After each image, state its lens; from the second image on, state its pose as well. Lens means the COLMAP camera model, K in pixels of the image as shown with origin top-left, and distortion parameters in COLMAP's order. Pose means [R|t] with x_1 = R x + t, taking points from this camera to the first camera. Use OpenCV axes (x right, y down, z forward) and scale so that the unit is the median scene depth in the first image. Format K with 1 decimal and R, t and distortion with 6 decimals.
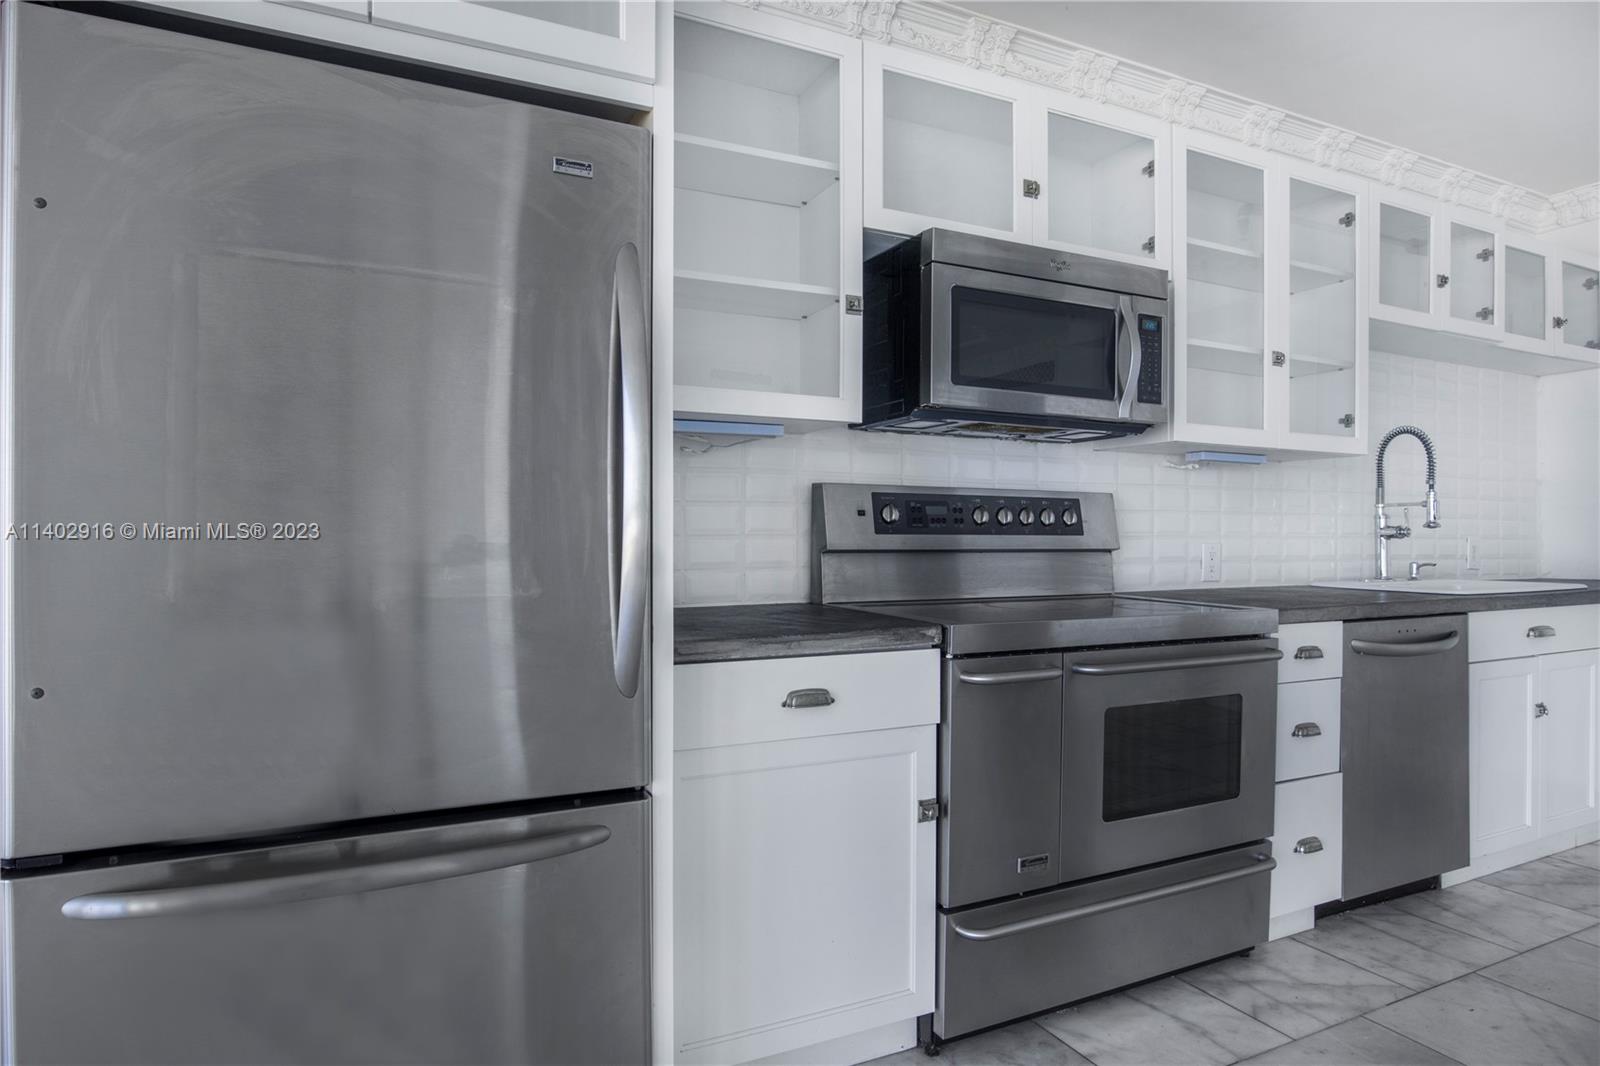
lens RADIAL K [[908.5, 0, 814.0], [0, 908.5, 539.4], [0, 0, 1]] dist [-0.030276, 0.015518]
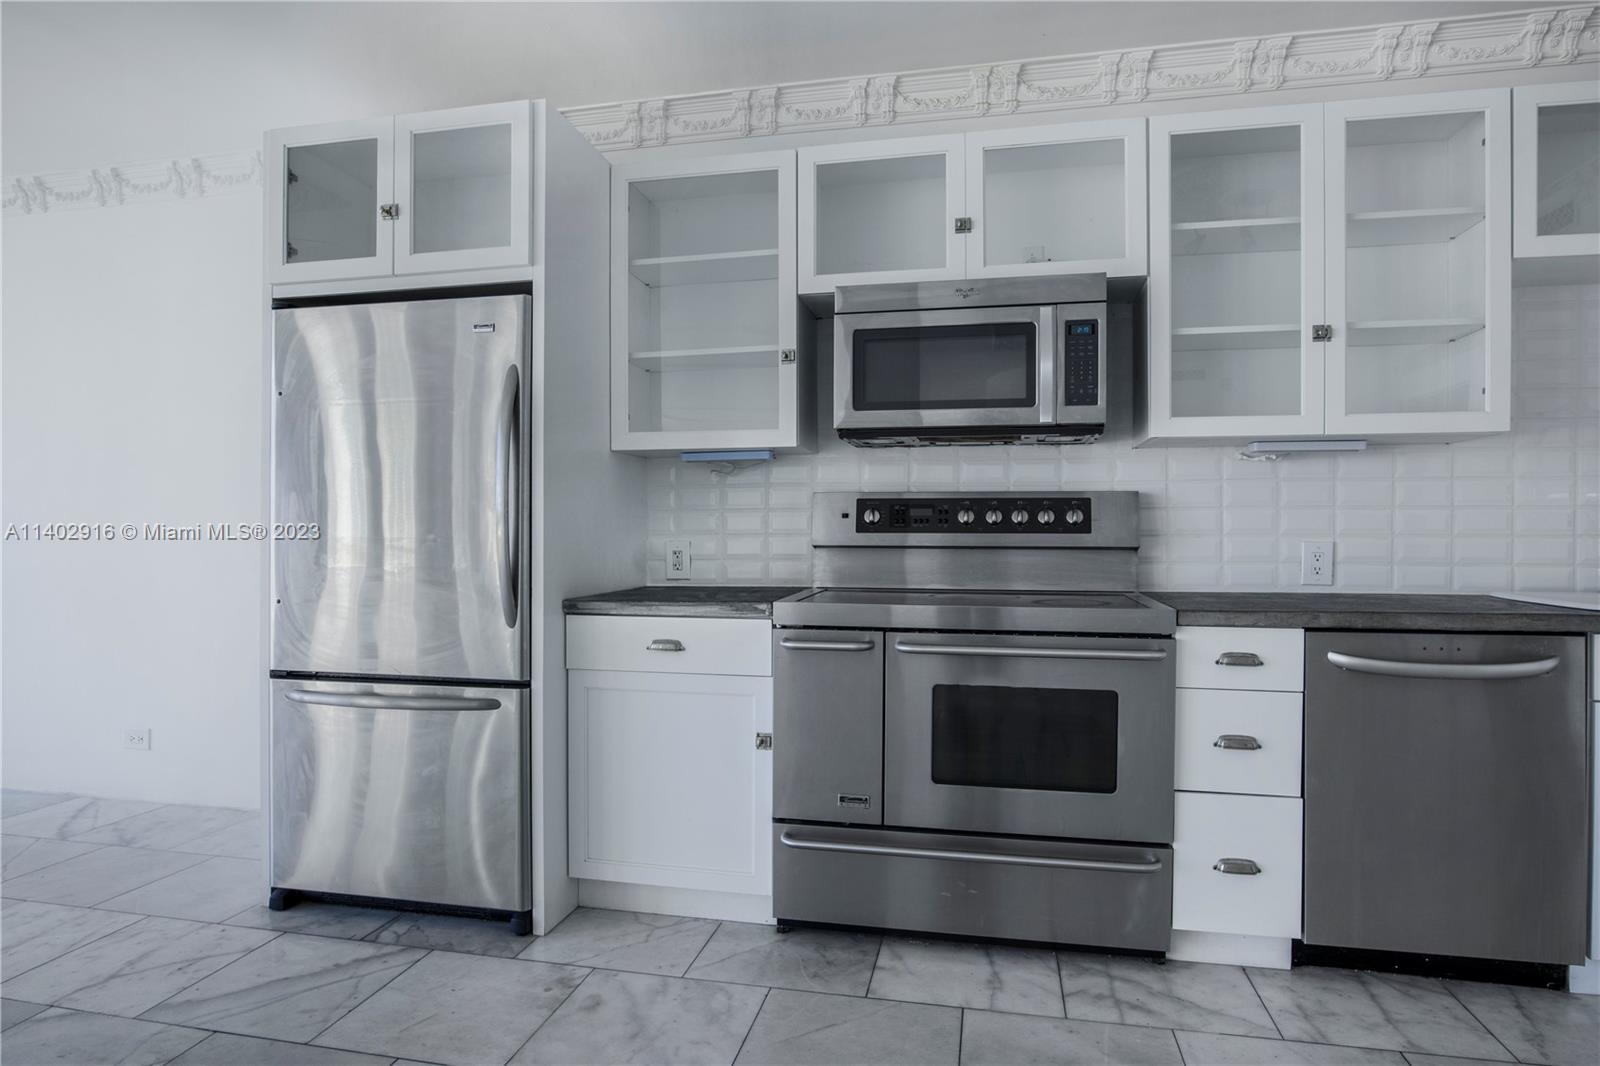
lens RADIAL K [[908.5, 0, 807.7], [0, 908.5, 537.9], [0, 0, 1]] dist [-0.030276, 0.015518]
pose [[0.788626, 0.002202, -0.614869, 0.770361], [-0.000861, 0.999997, 0.002478, -0.001737], [0.614873, -0.001425, 0.788625, -0.006856]]
